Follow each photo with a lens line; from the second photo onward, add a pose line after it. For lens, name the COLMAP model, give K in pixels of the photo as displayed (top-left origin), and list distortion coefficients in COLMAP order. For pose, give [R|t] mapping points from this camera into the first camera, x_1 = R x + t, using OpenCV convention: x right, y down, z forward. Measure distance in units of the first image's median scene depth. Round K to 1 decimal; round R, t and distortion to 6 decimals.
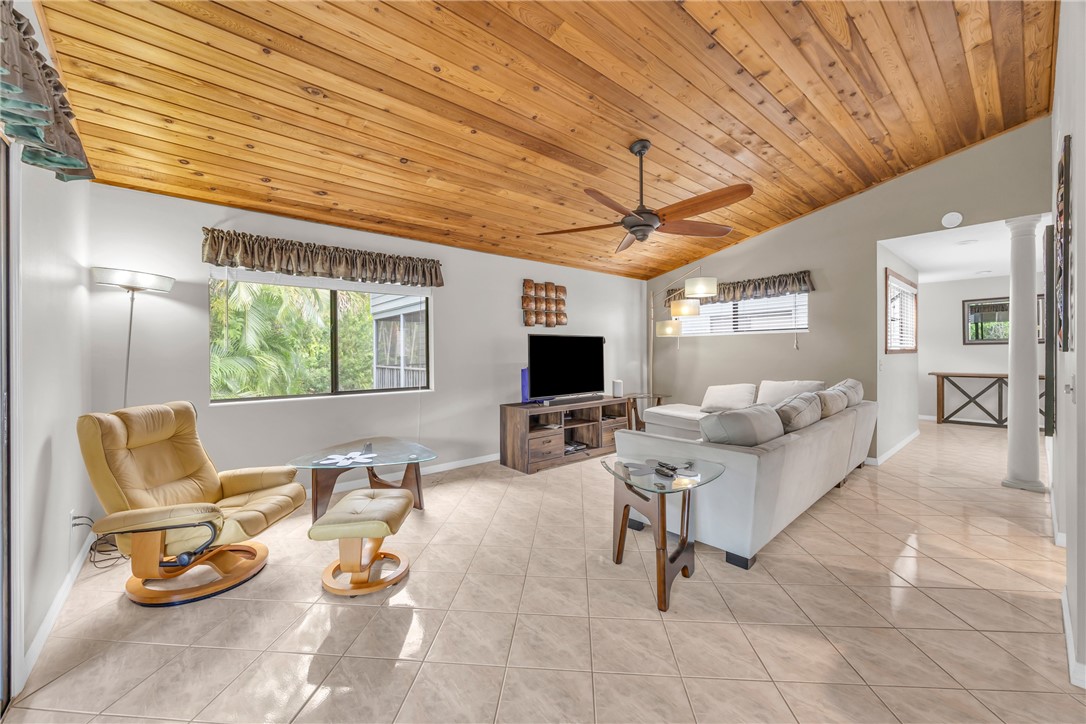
lens RADIAL K [[418.7, 0, 545.5], [0, 418.7, 356.6], [0, 0, 1]] dist [-0.001933, -0.000447]
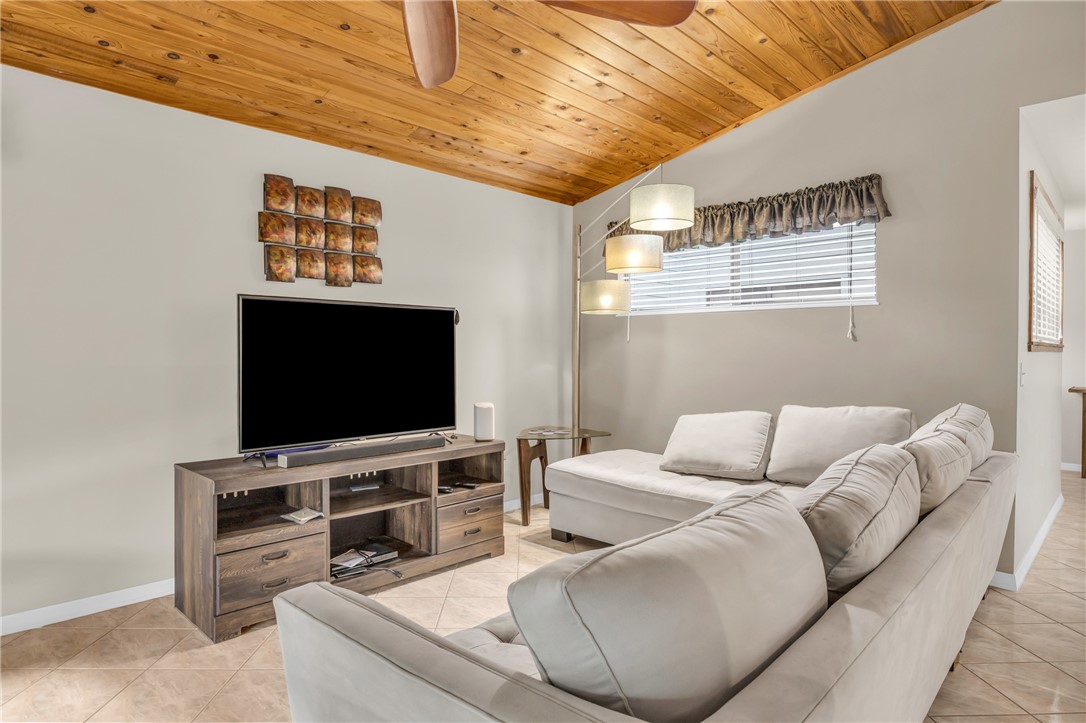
lens RADIAL K [[635.4, 0, 541.7], [0, 635.4, 361.4], [0, 0, 1]] dist [-0.006410, 0.000918]
pose [[0.995480, 0.007528, 0.094668, 0.169160], [-0.007876, 0.999964, 0.003307, 0.006765], [-0.094640, -0.004038, 0.995503, 0.297041]]
